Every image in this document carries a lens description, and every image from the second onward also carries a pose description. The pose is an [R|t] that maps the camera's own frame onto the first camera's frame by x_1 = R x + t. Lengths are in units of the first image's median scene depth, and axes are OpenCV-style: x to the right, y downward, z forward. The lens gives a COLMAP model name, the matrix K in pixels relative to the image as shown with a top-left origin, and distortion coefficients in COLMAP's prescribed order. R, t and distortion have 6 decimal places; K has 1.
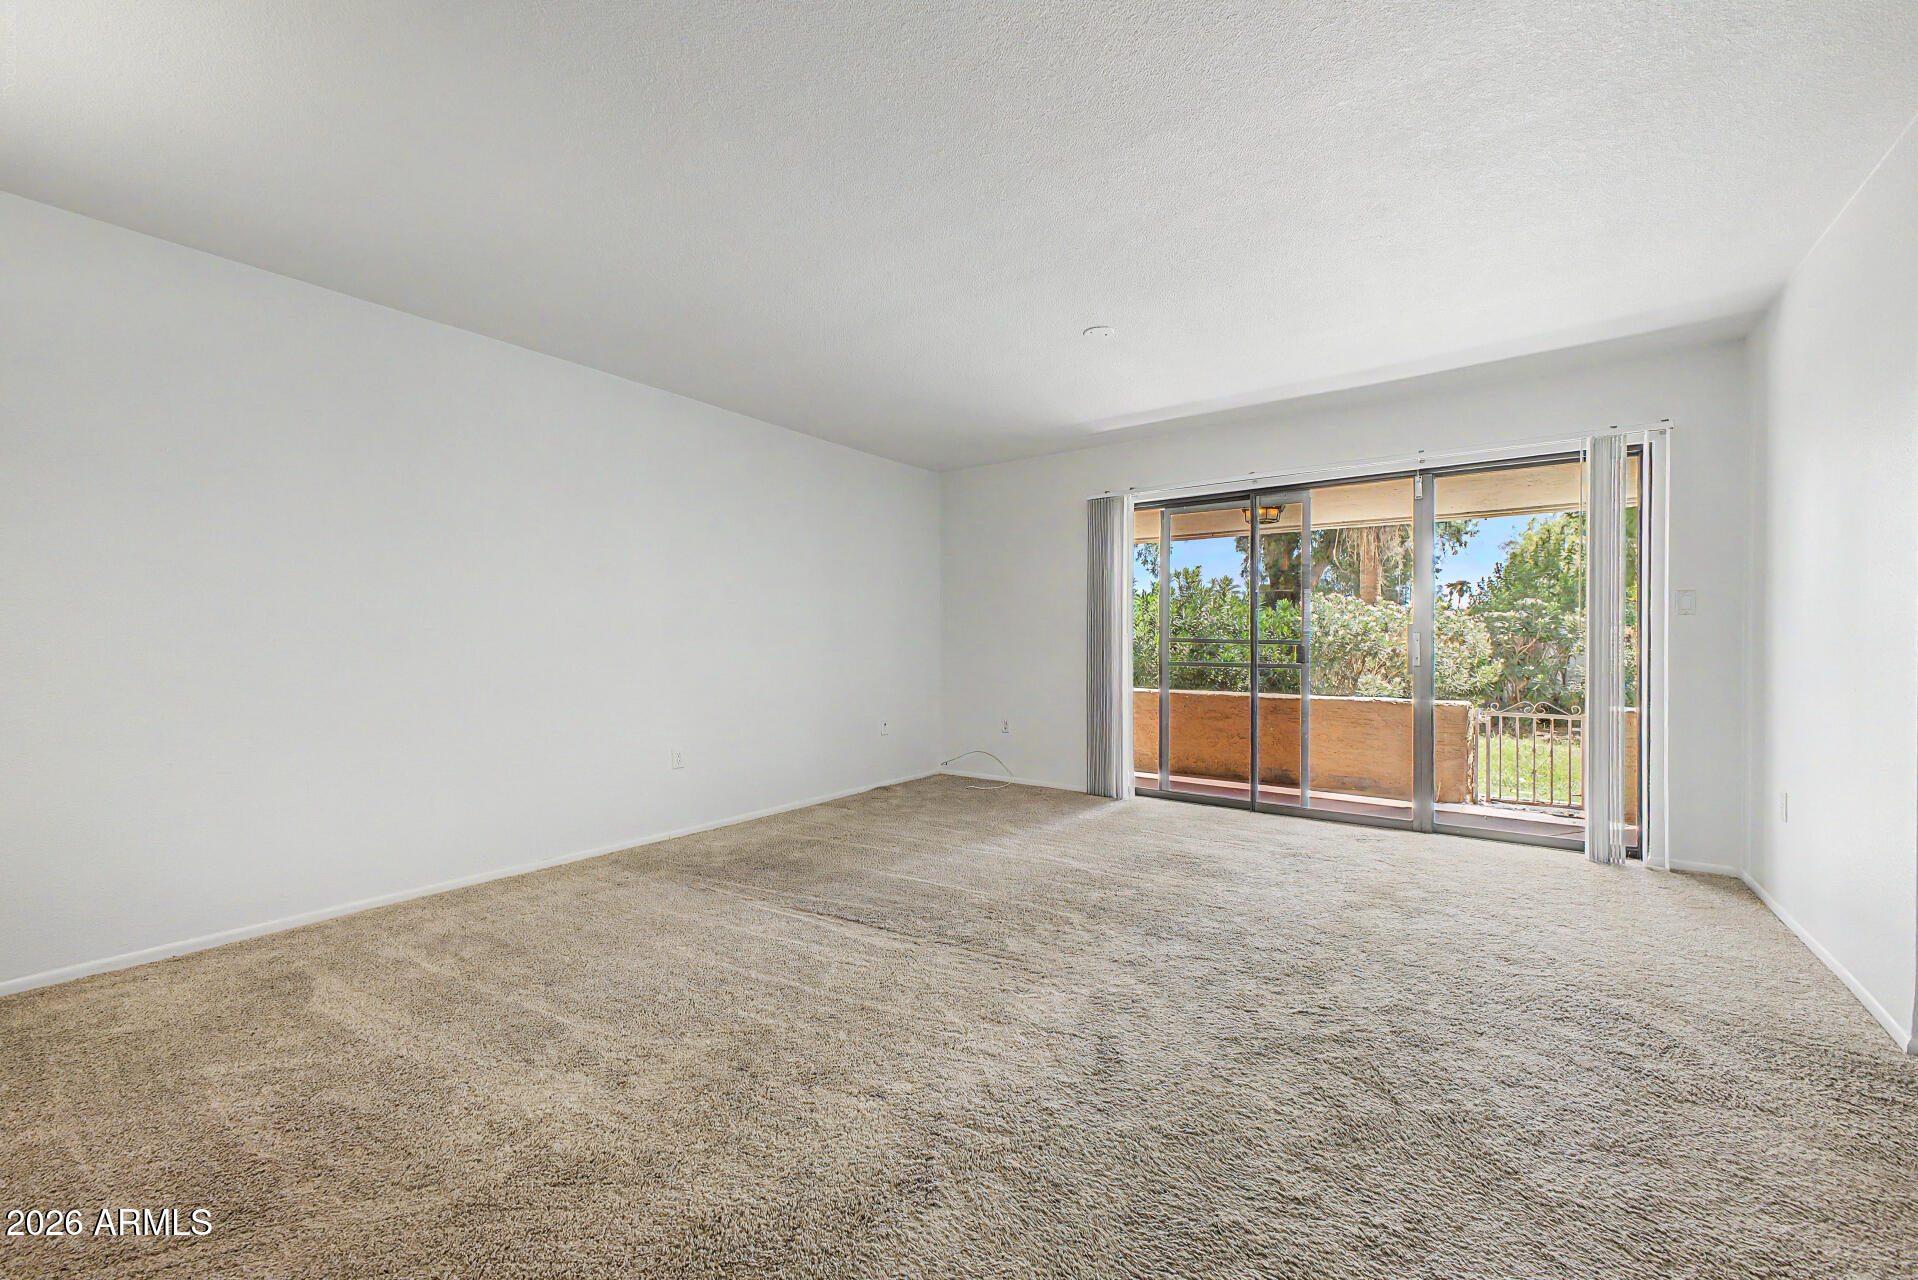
lens RADIAL K [[761.4, 0, 959.4], [0, 761.4, 638.5], [0, 0, 1]] dist [0.003943, 0.000109]
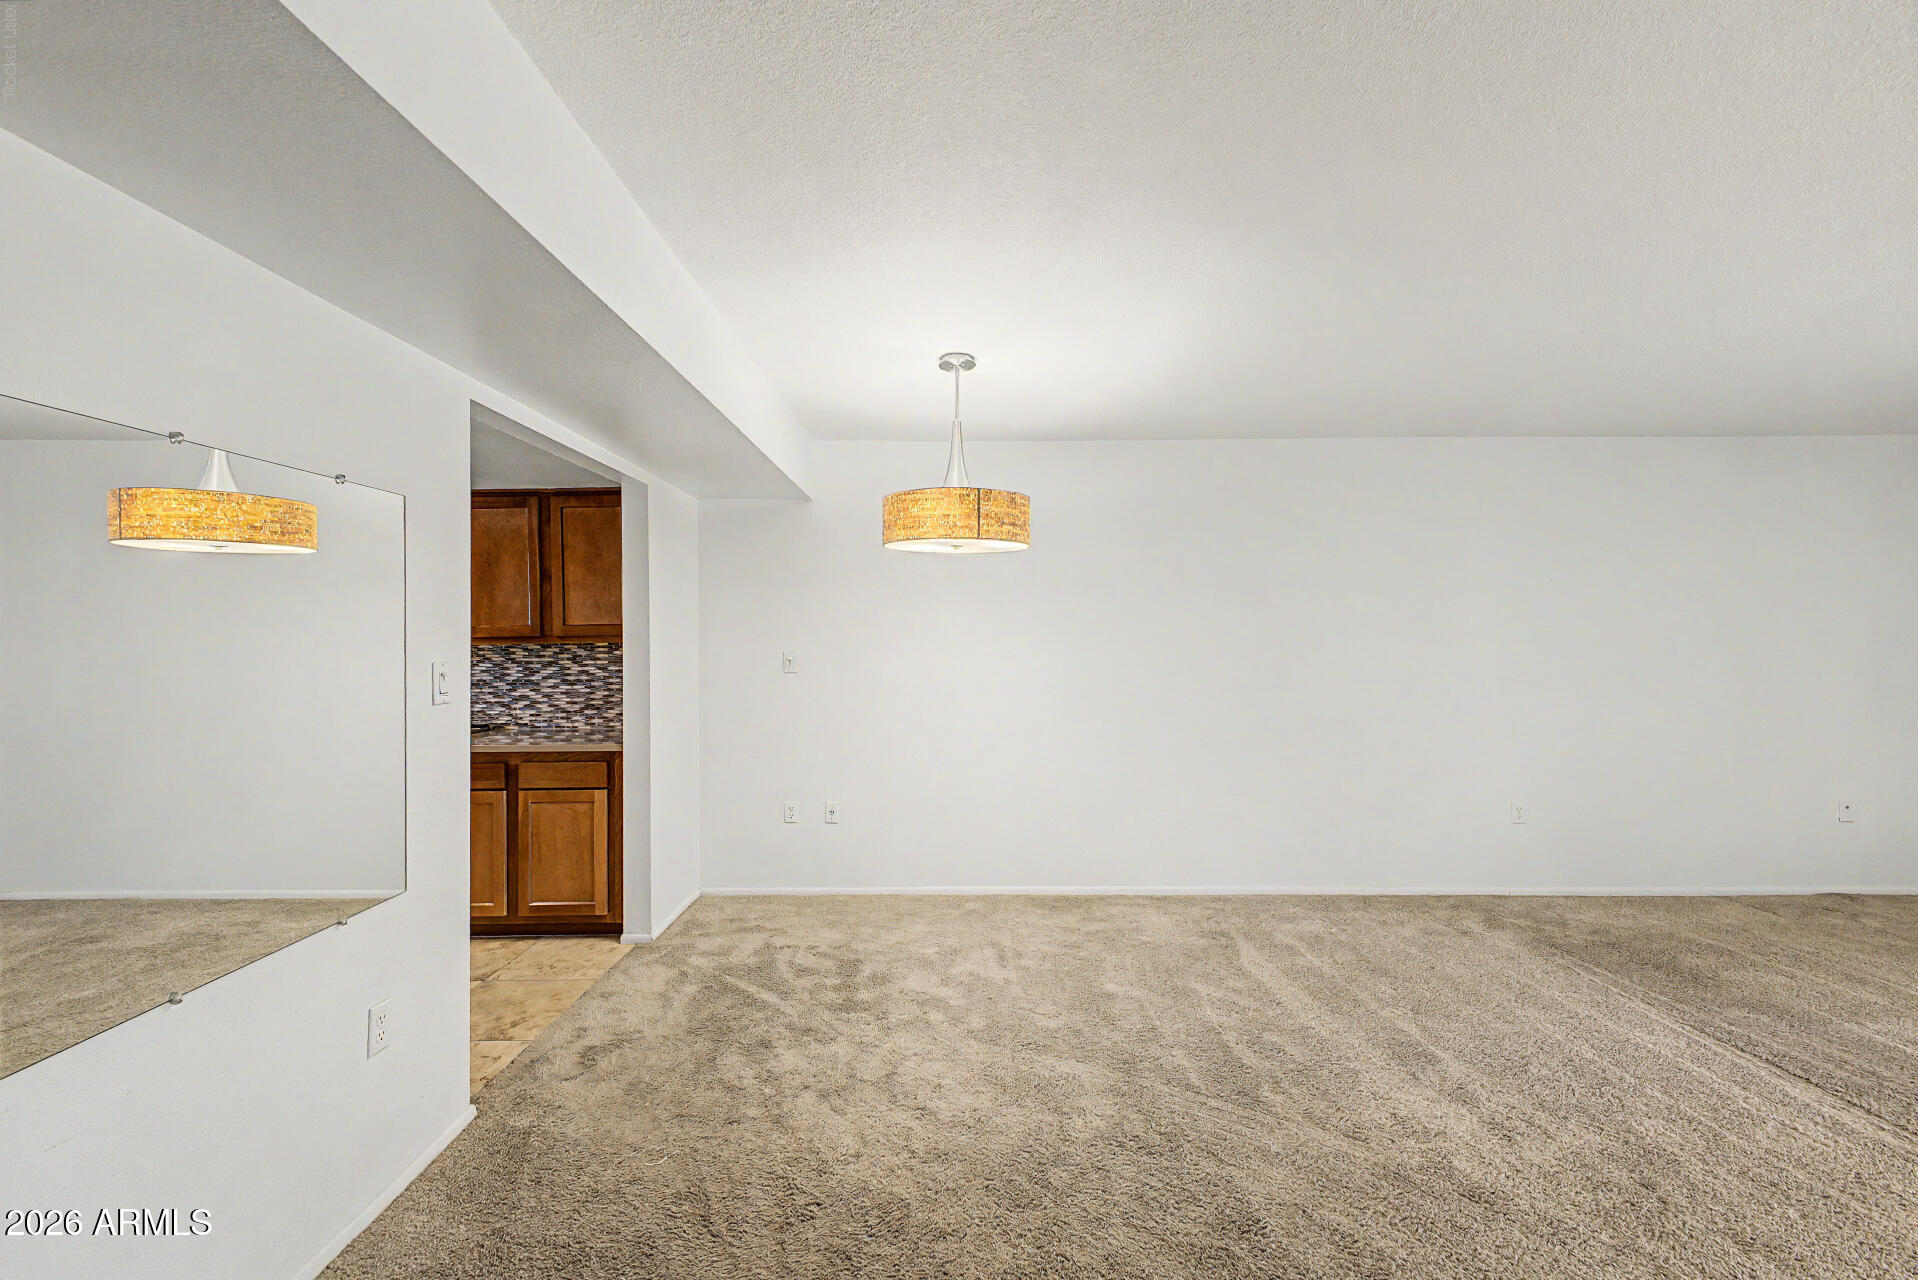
lens RADIAL K [[761.4, 0, 962.3], [0, 761.4, 639.7], [0, 0, 1]] dist [0.003943, 0.000109]
pose [[0.583745, 0.001149, -0.811936, 0.001903], [0.002746, 0.999990, 0.003390, -0.119753], [0.811932, -0.004209, 0.583737, -0.235660]]
